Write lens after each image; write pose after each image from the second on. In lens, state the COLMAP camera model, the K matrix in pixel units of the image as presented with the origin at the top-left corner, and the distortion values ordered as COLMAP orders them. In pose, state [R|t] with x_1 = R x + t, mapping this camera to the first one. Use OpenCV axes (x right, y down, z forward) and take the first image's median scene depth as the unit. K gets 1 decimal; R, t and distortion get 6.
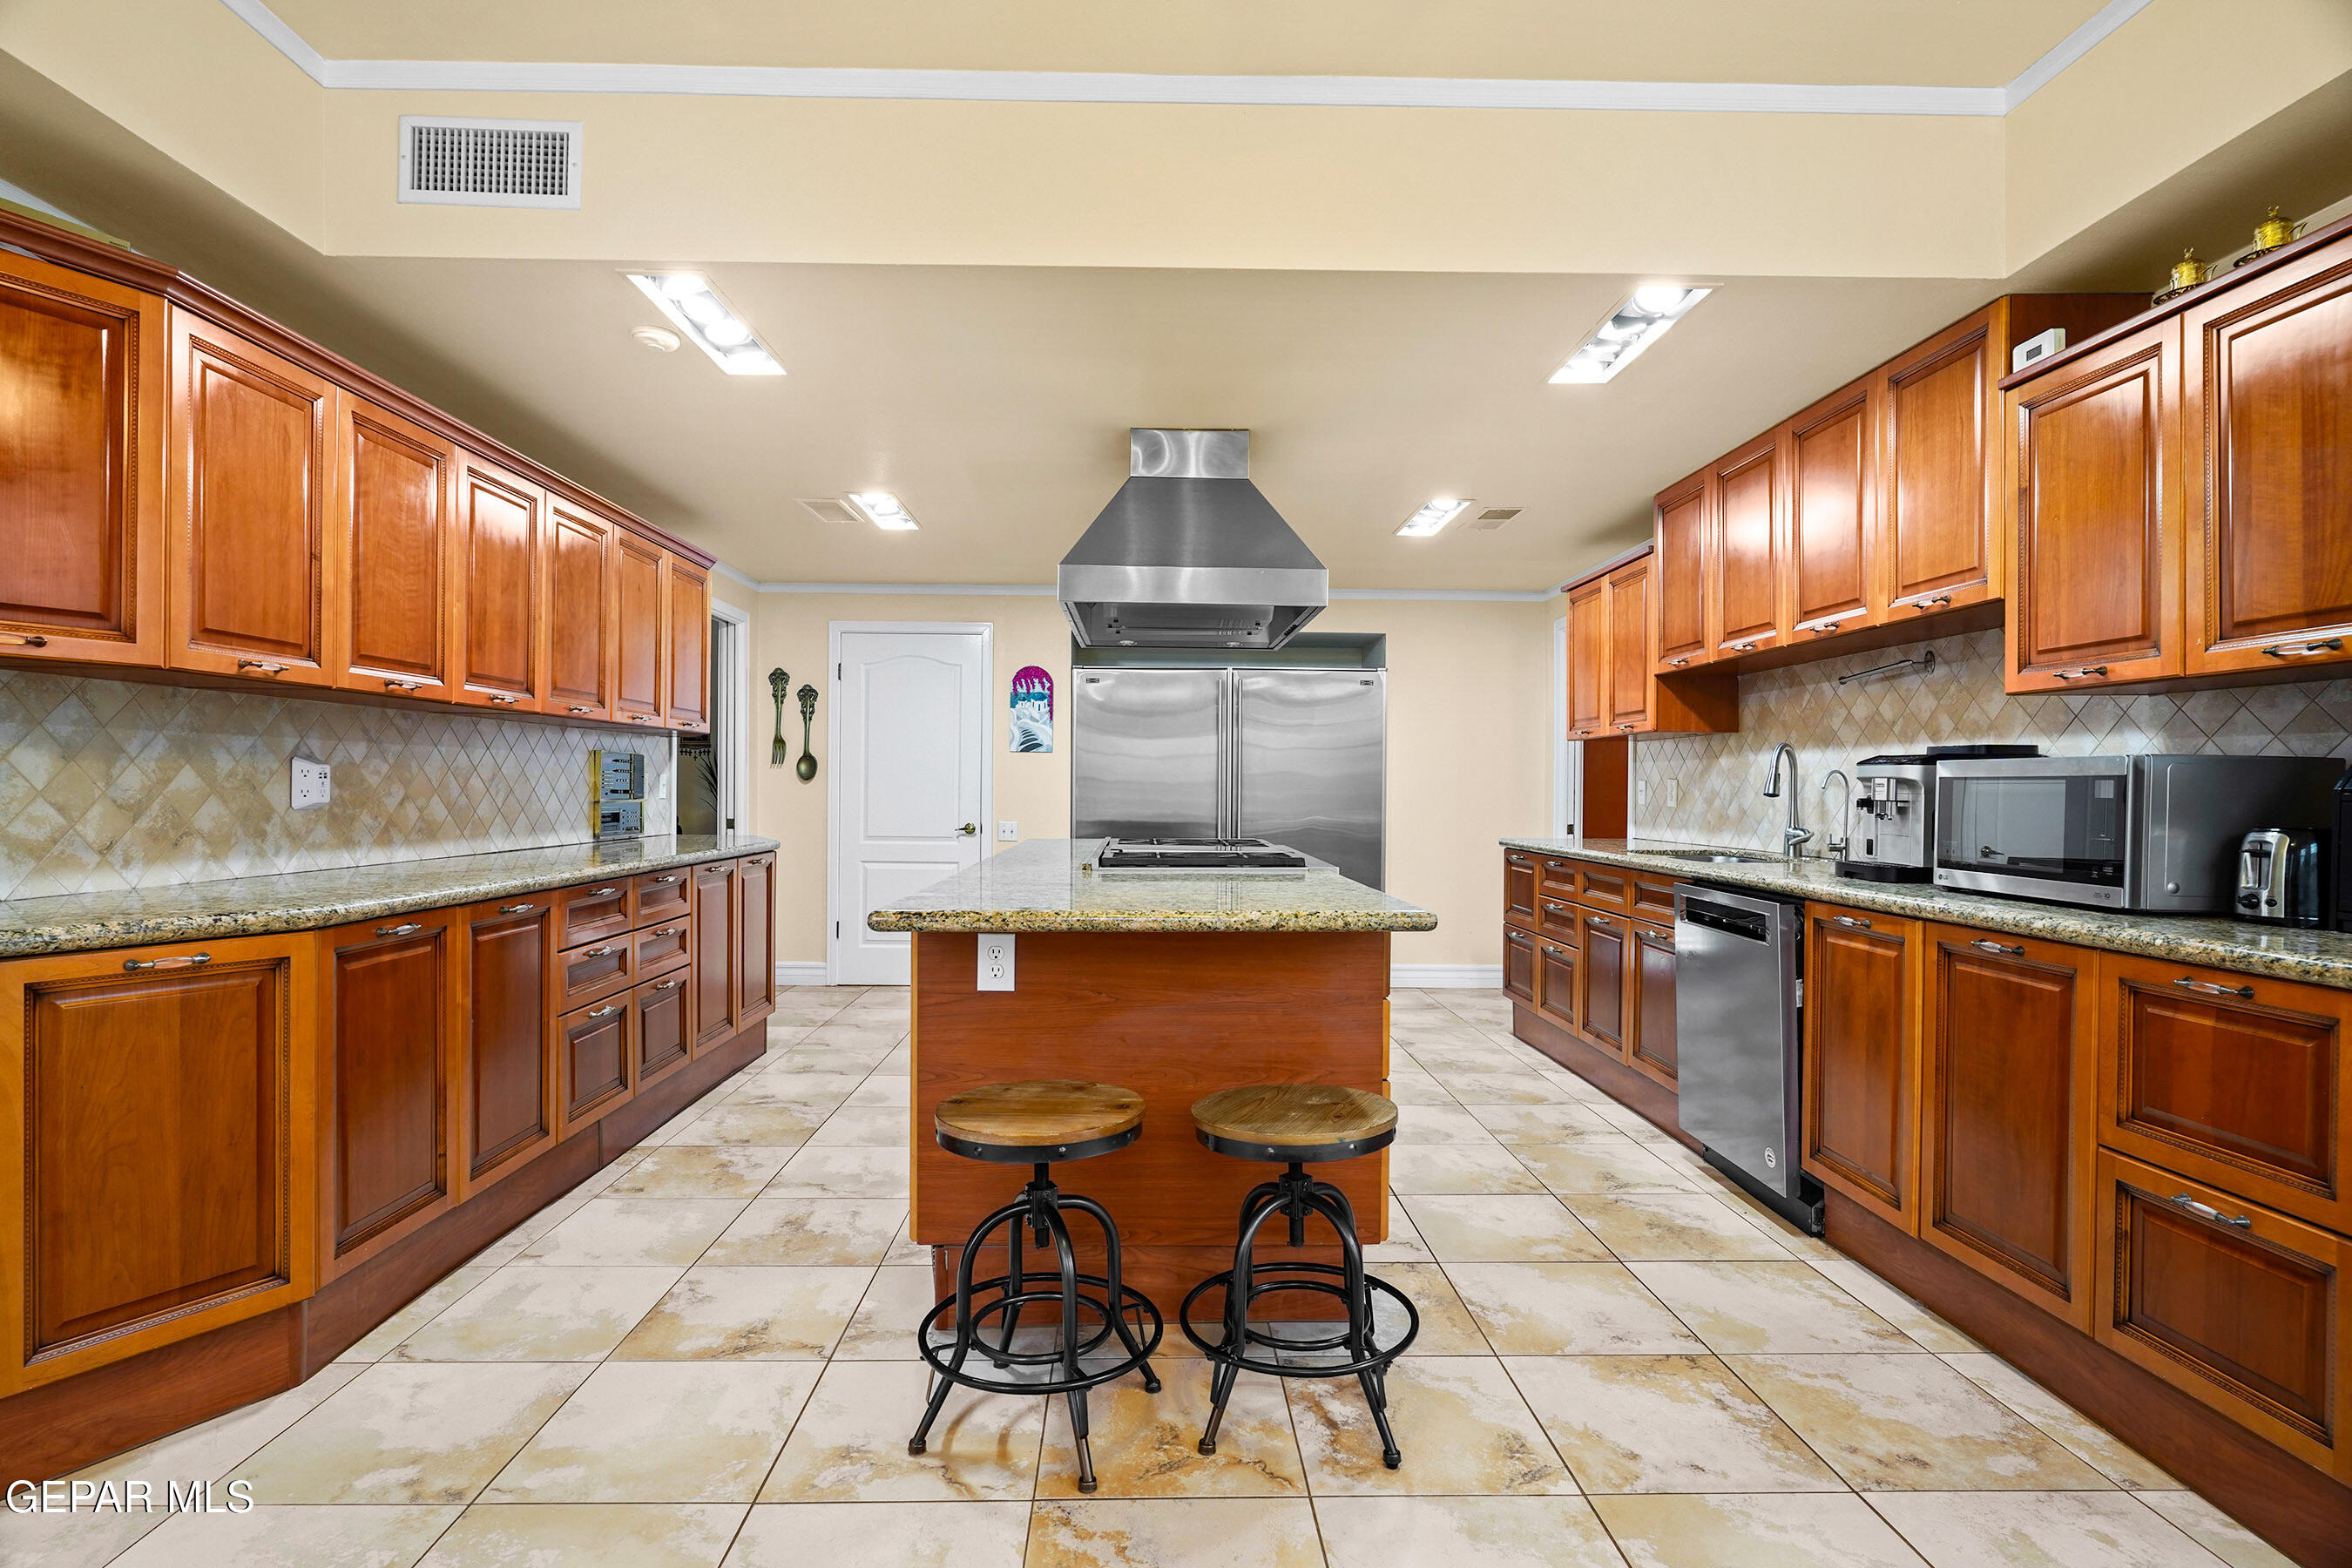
lens RADIAL K [[1137.0, 0, 1143.6], [0, 1137.0, 784.1], [0, 0, 1]] dist [-0.010087, 0.004386]
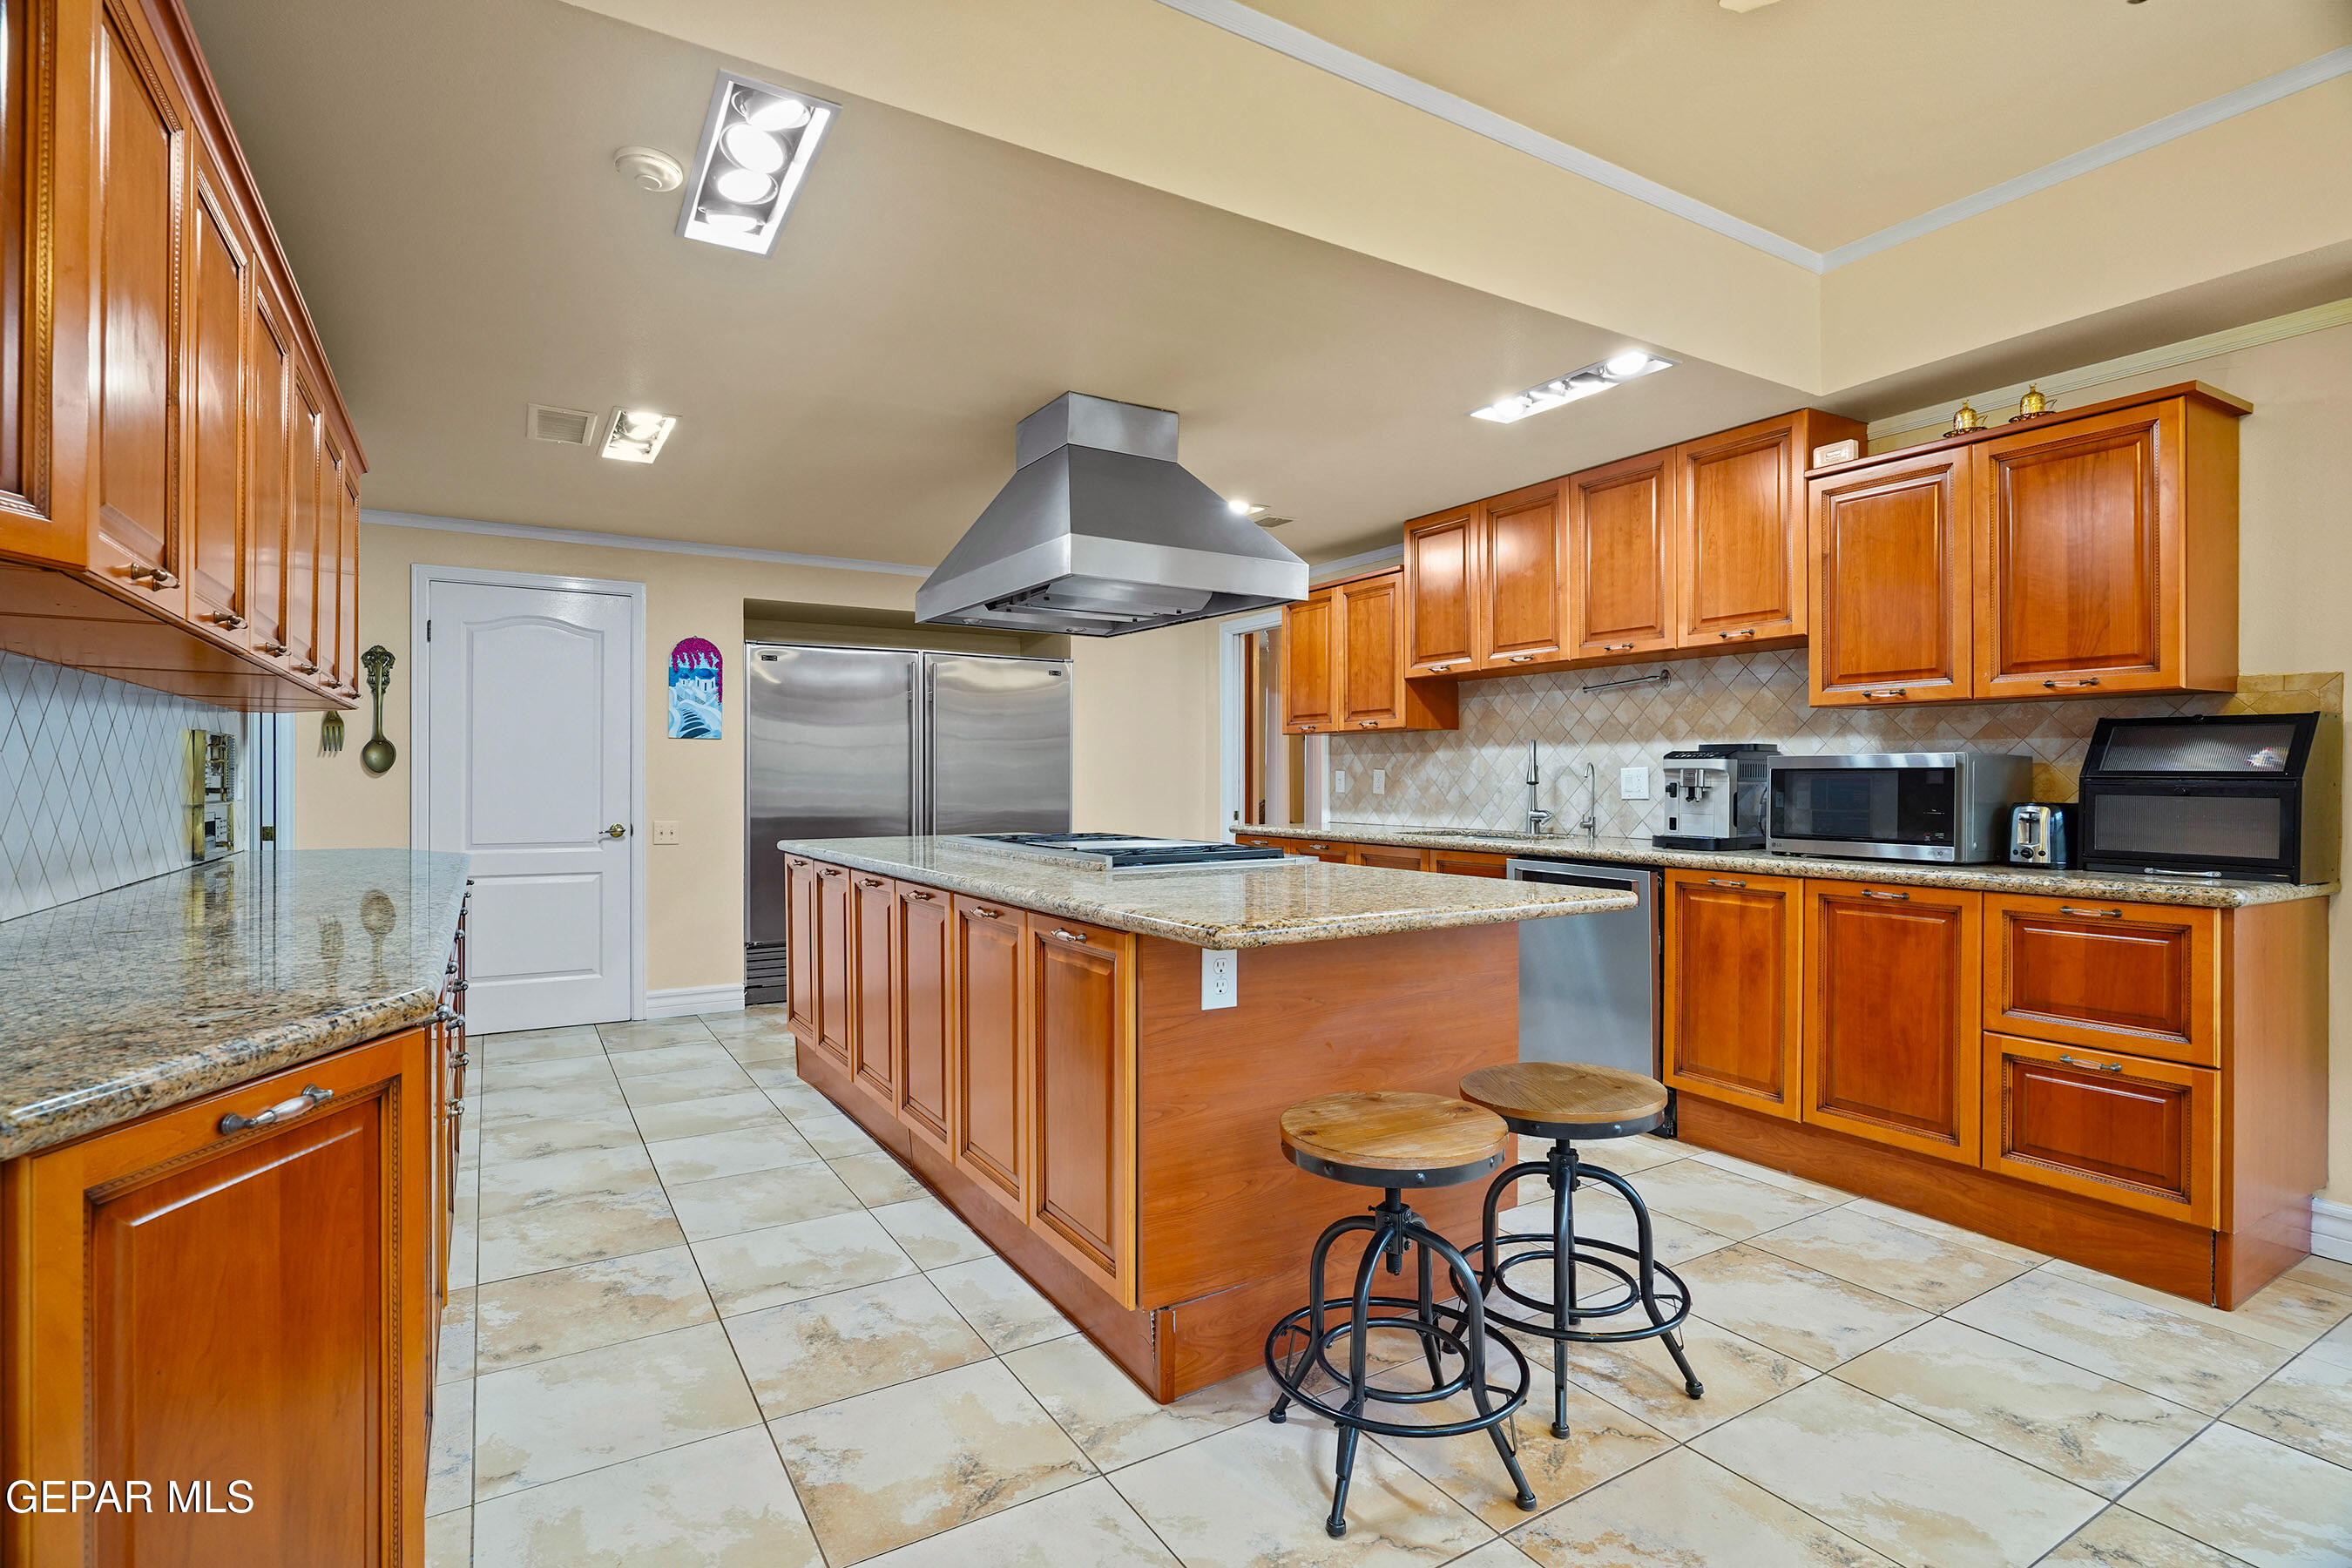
lens RADIAL K [[1137.0, 0, 1161.9], [0, 1137.0, 773.2], [0, 0, 1]] dist [-0.010087, 0.004386]
pose [[0.863658, -0.003516, 0.504065, -0.570558], [0.003711, 0.999993, 0.000617, -0.003929], [-0.504064, 0.001338, 0.863665, 0.228140]]
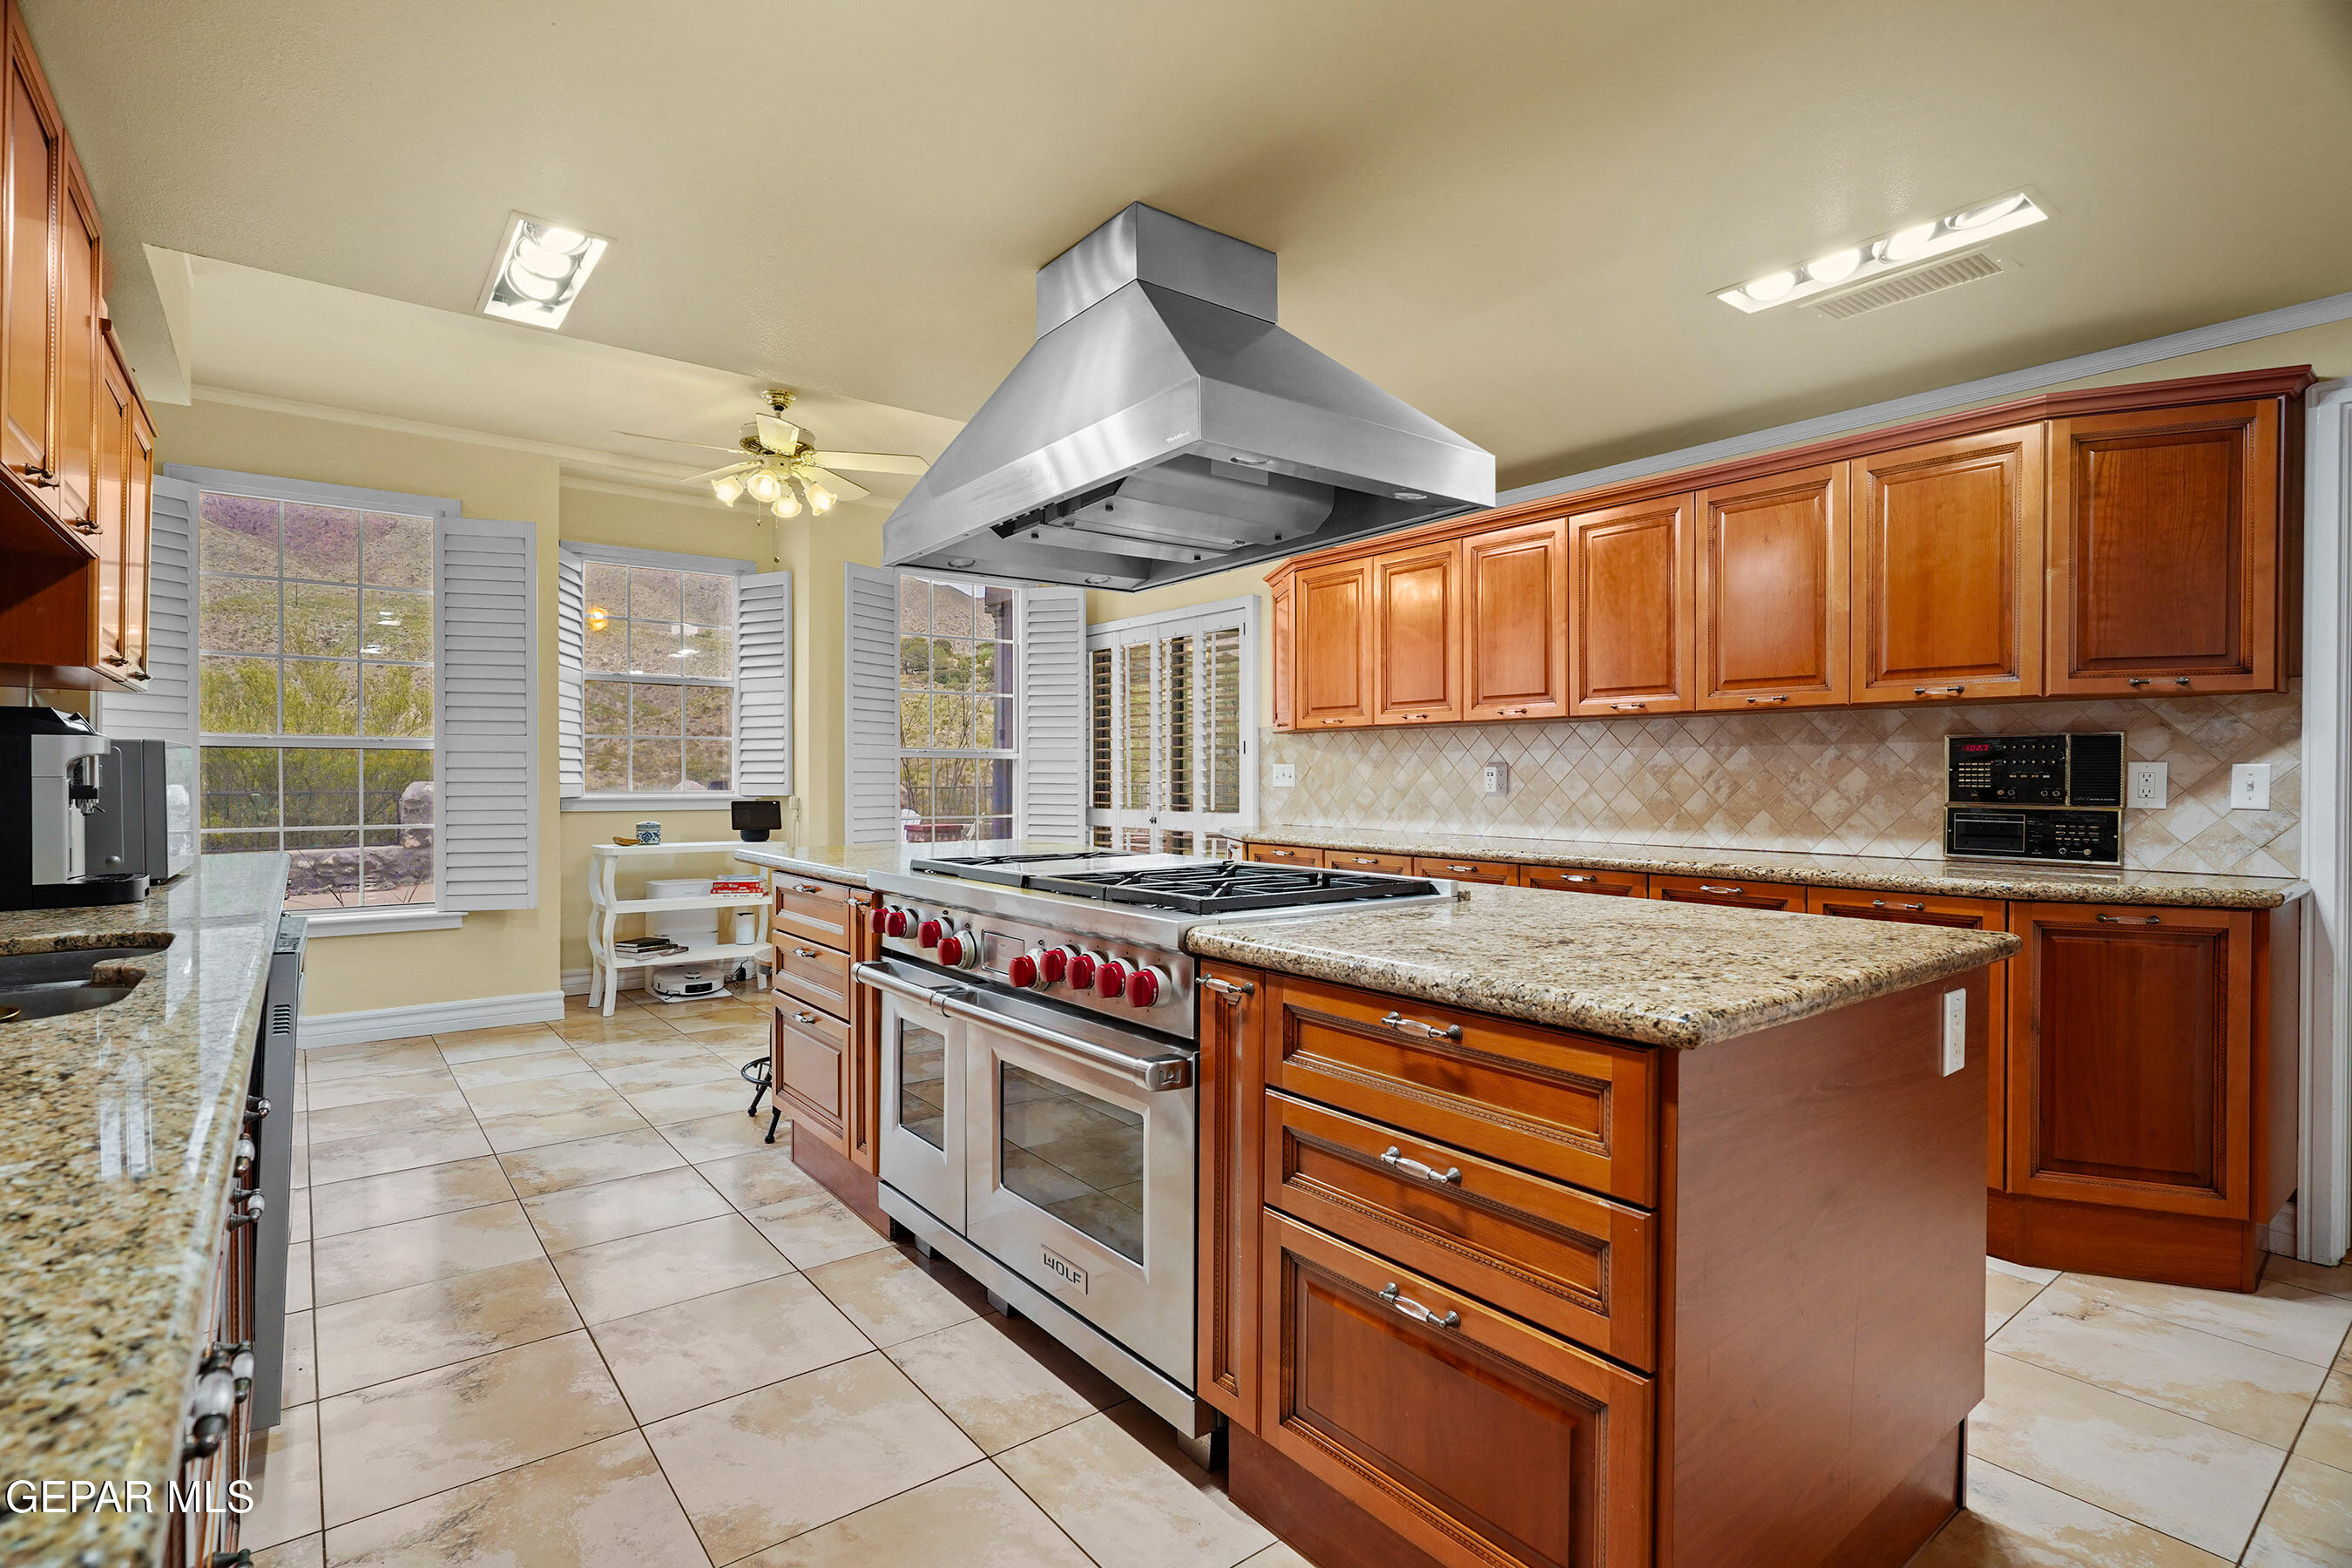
lens RADIAL K [[1137.0, 0, 1174.4], [0, 1137.0, 787.7], [0, 0, 1]] dist [-0.010087, 0.004386]
pose [[-0.792653, -0.002141, -0.609669, 0.624042], [-0.005755, 0.999976, 0.003972, 0.008361], [0.609646, 0.006657, -0.792646, 2.229715]]
